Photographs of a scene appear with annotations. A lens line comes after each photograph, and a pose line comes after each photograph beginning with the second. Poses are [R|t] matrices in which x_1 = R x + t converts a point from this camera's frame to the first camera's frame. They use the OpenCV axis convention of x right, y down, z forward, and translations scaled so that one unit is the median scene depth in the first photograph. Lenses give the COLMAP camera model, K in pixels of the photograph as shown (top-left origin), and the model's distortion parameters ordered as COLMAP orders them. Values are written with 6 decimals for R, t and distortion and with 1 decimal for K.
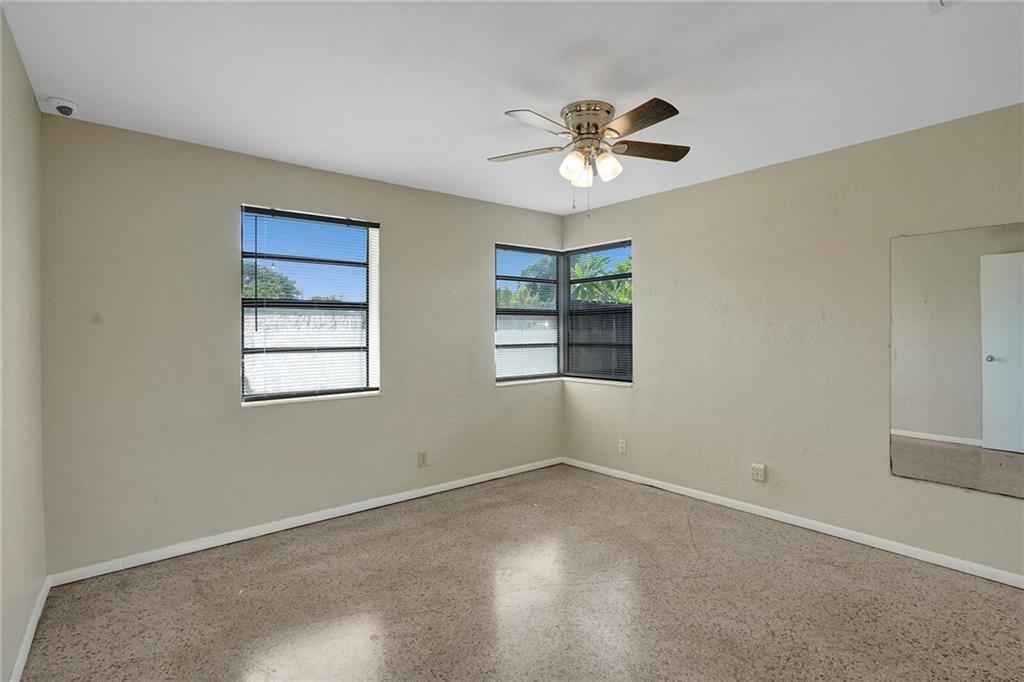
lens RADIAL K [[483.5, 0, 516.2], [0, 483.5, 335.4], [0, 0, 1]] dist [-0.066783, 0.024526]
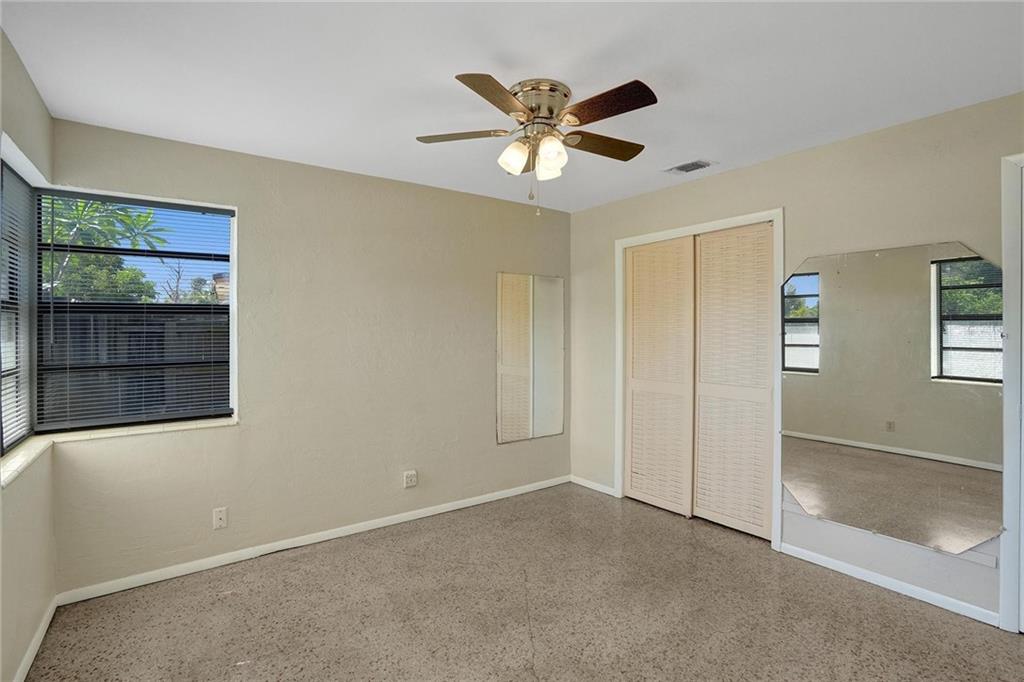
lens RADIAL K [[483.5, 0, 516.2], [0, 483.5, 335.4], [0, 0, 1]] dist [-0.066783, 0.024526]
pose [[0.064545, -0.003095, 0.997910, -0.505118], [0.008958, 0.999957, 0.002522, -0.021824], [-0.997875, 0.008777, 0.064570, 0.698998]]
